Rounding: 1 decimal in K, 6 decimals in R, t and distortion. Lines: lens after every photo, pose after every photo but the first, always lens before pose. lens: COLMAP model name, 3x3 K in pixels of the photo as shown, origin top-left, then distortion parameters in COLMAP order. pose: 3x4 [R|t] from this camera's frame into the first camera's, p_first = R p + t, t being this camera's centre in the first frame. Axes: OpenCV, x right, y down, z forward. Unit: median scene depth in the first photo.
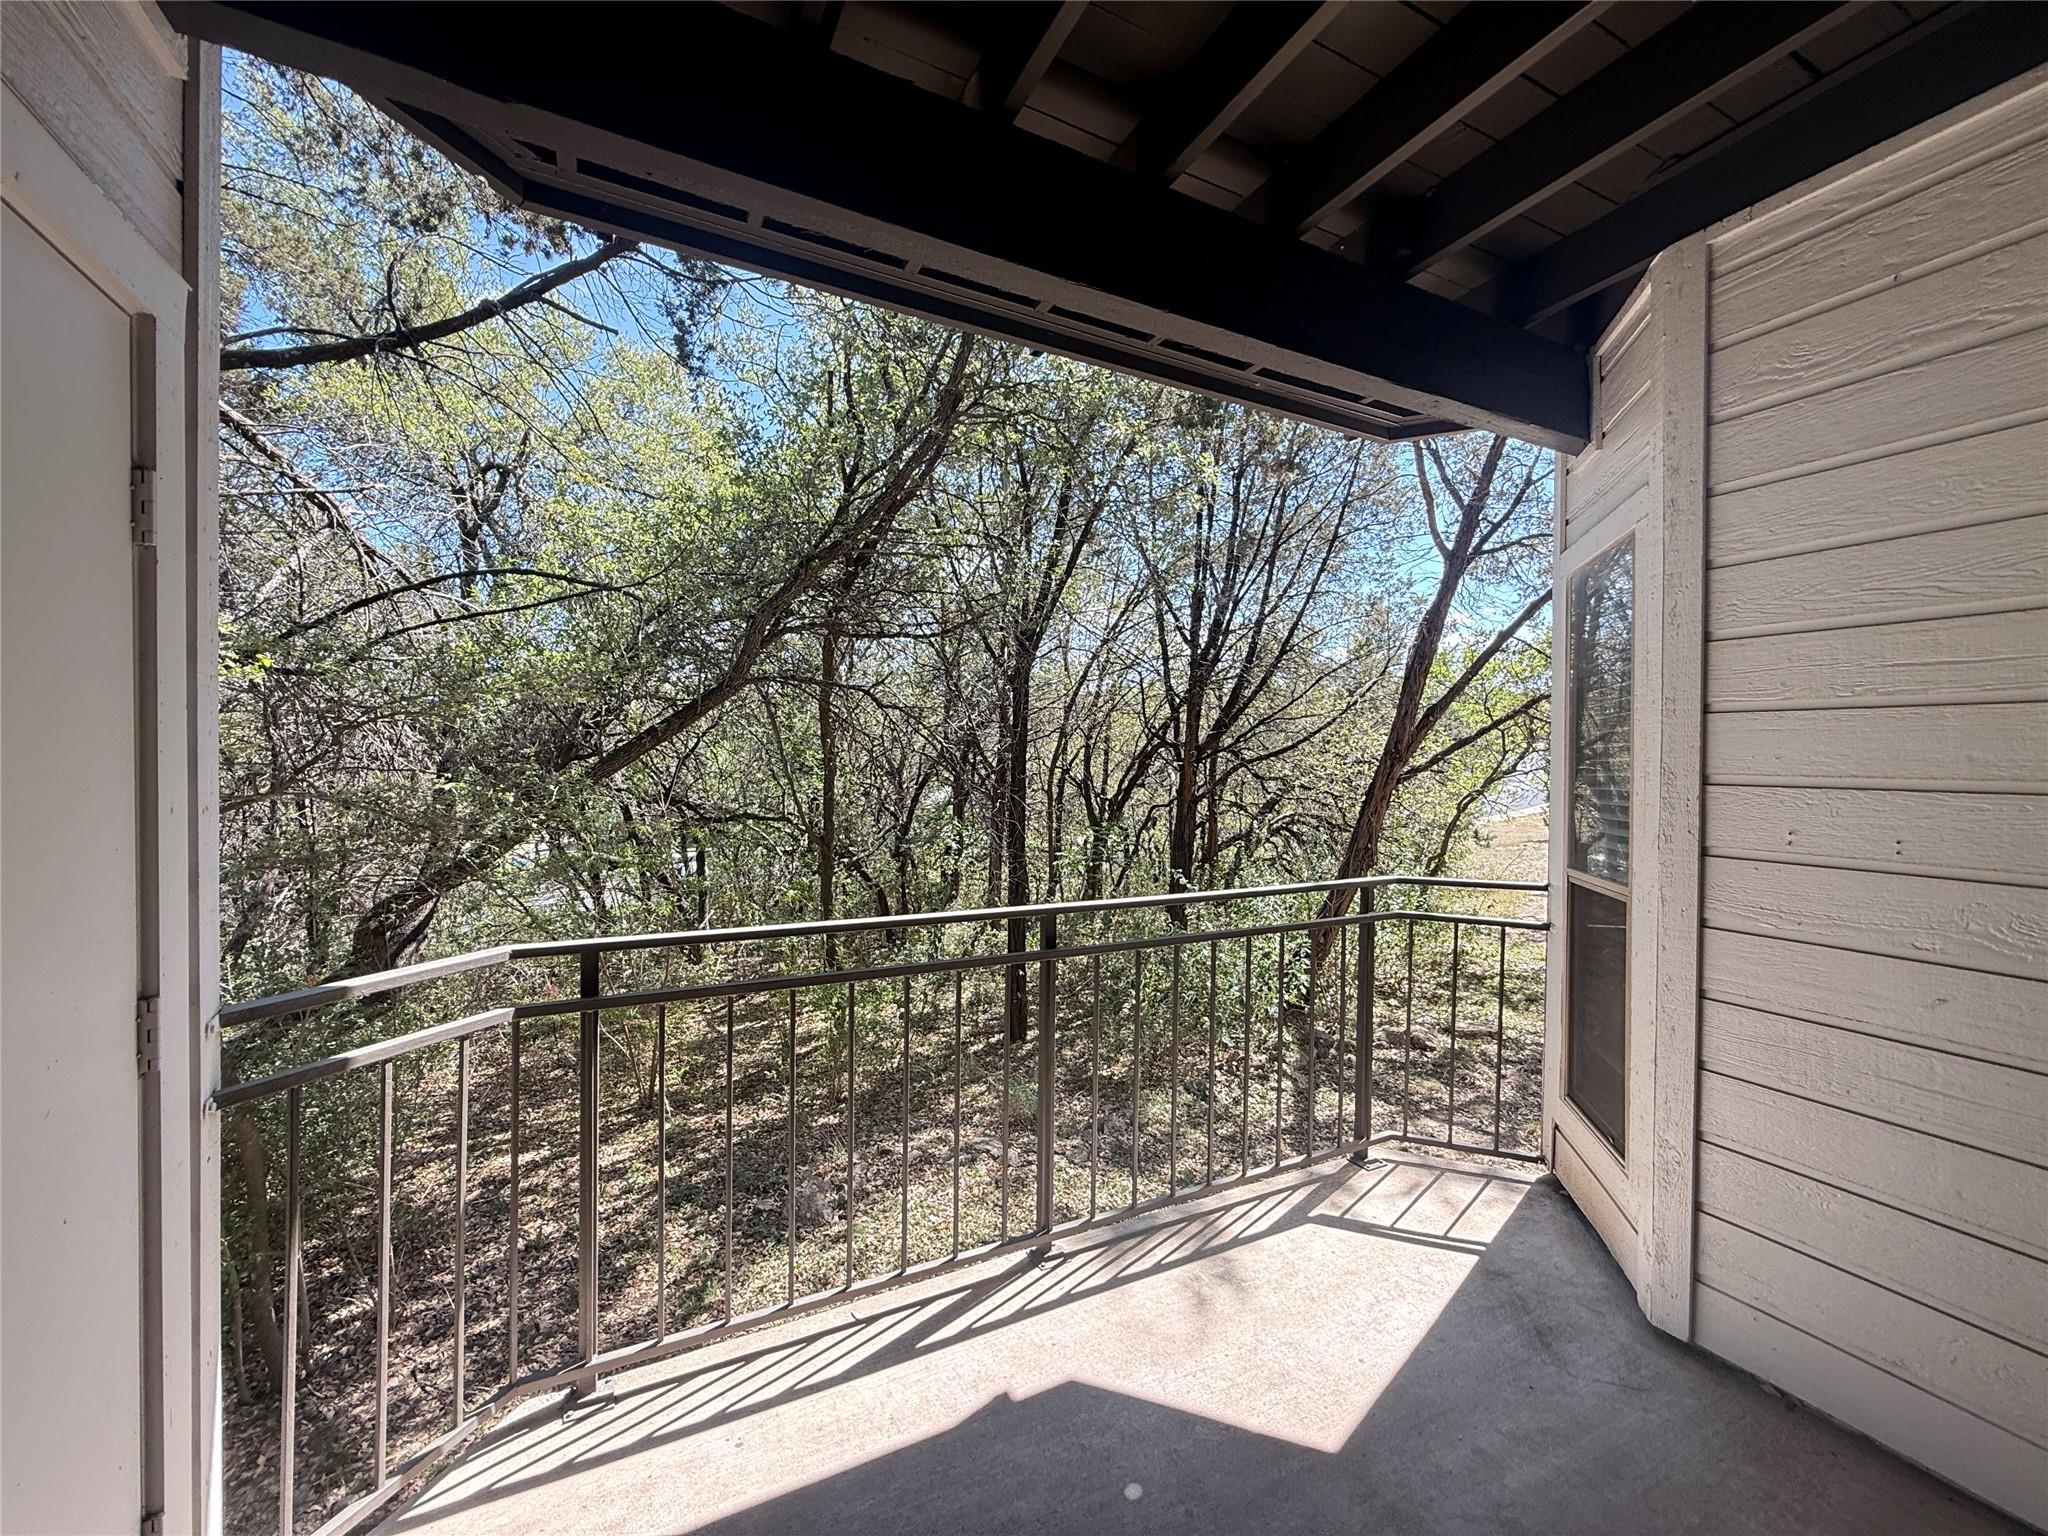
lens RADIAL K [[816.2, 0, 1021.0], [0, 816.2, 766.0], [0, 0, 1]] dist [-0.000458, 0.000121]
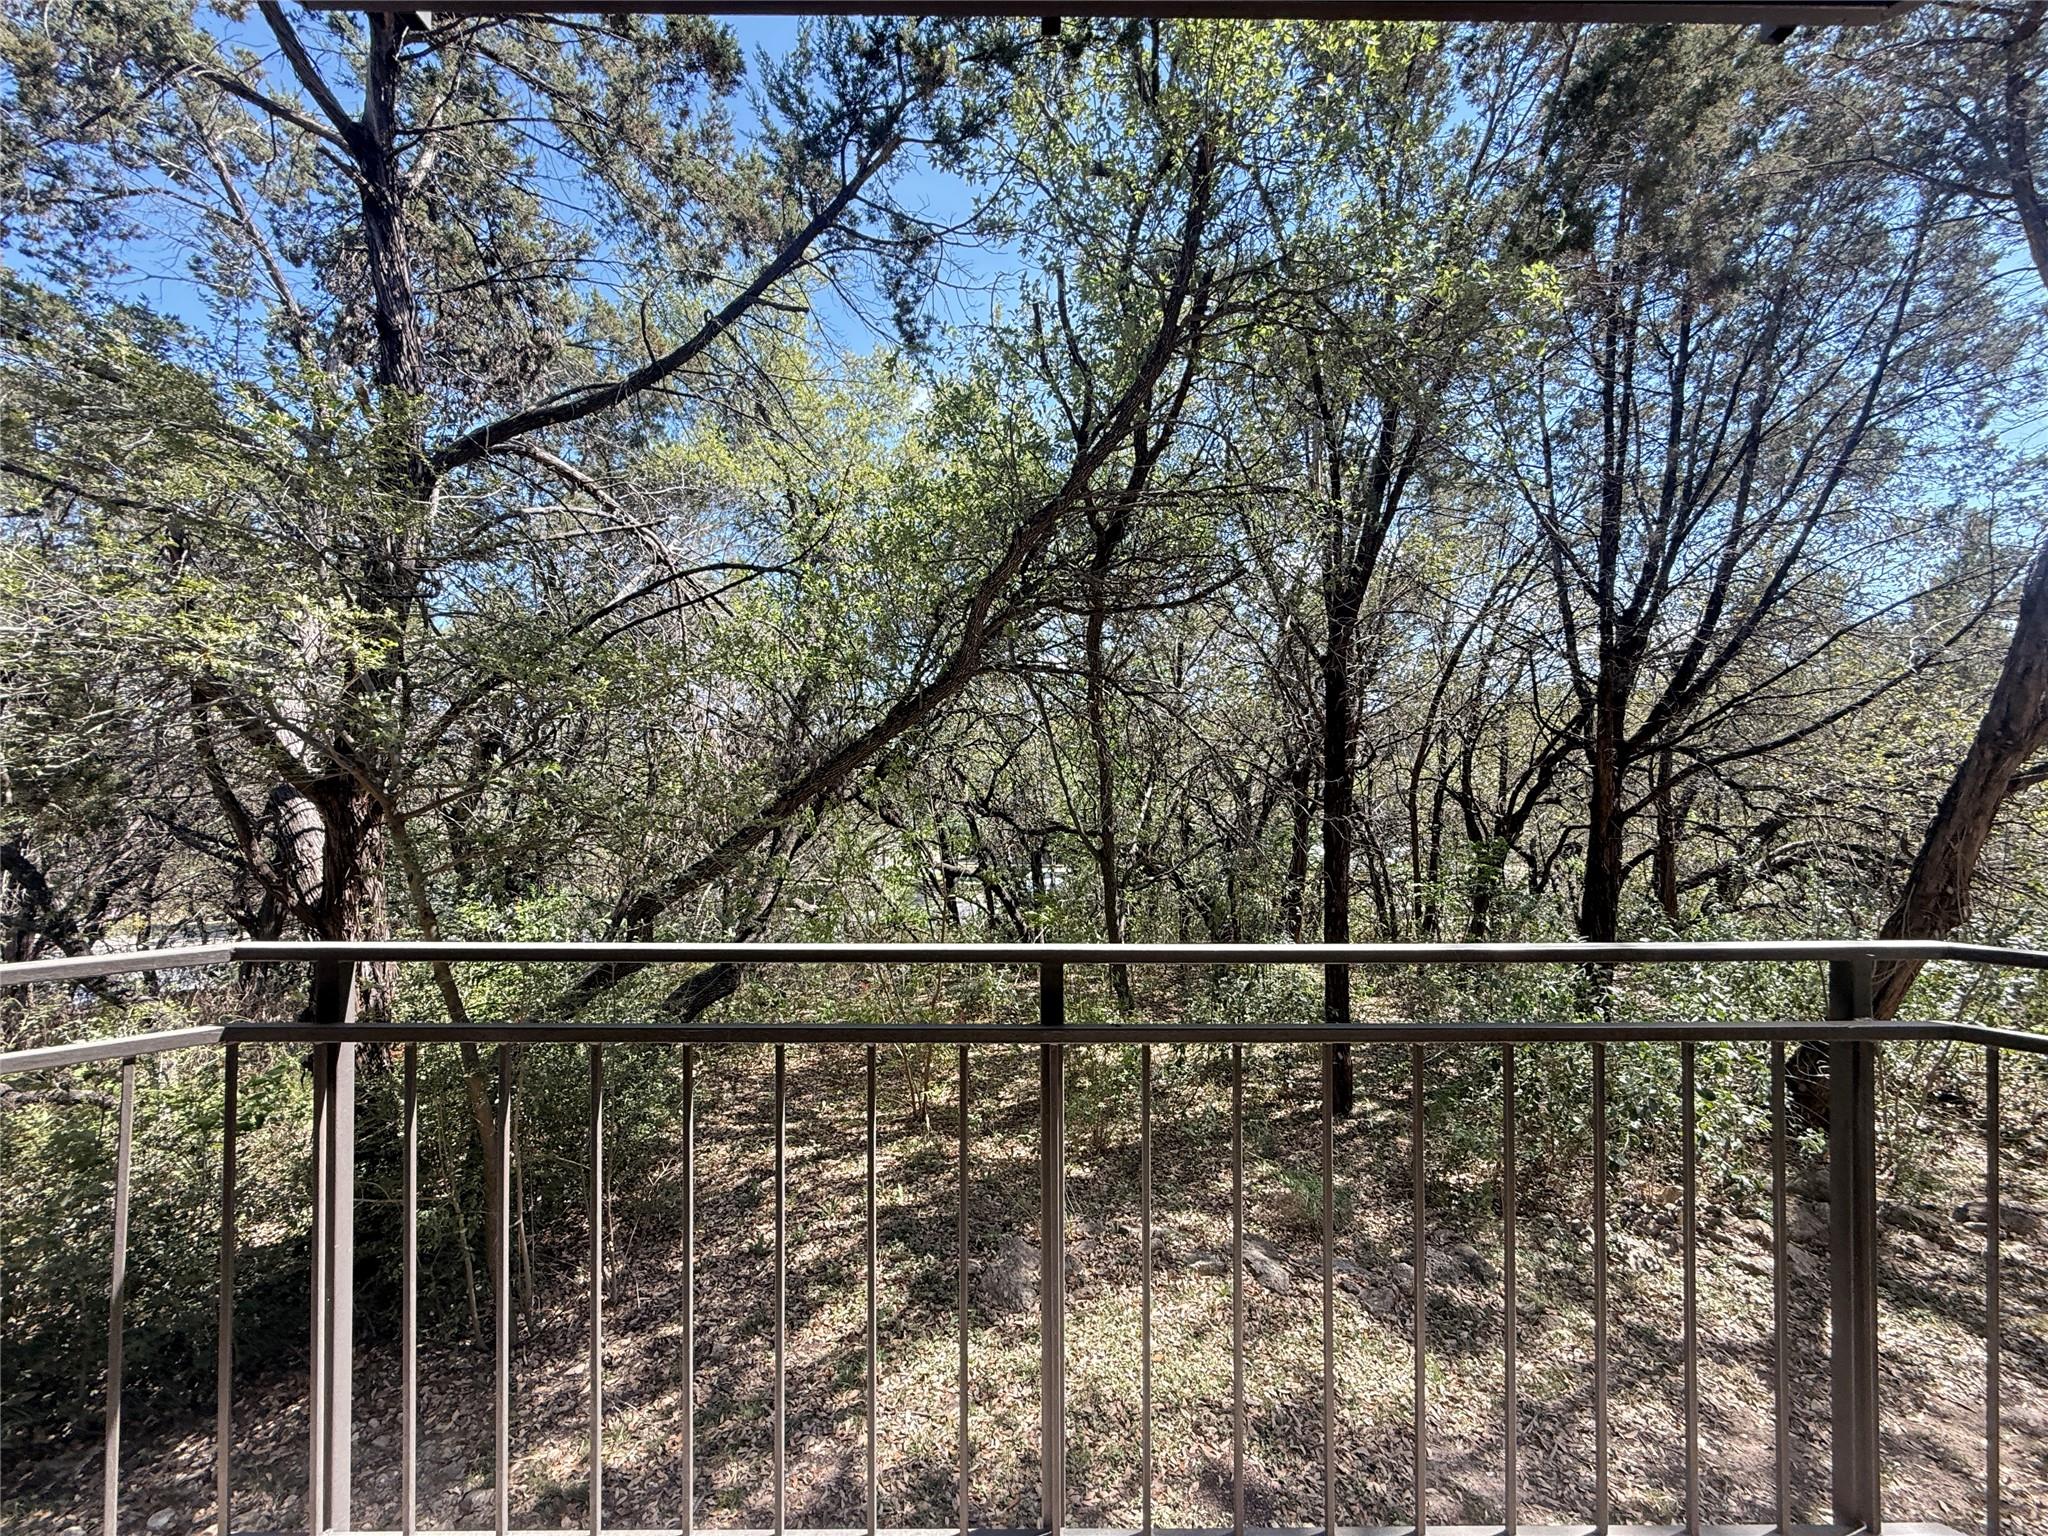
lens RADIAL K [[816.2, 0, 1021.0], [0, 816.2, 766.0], [0, 0, 1]] dist [-0.000458, 0.000121]
pose [[0.895810, -0.018007, -0.444072, 0.077511], [0.006021, 0.999579, -0.028386, 0.018357], [0.444396, 0.022755, 0.895542, 0.138248]]
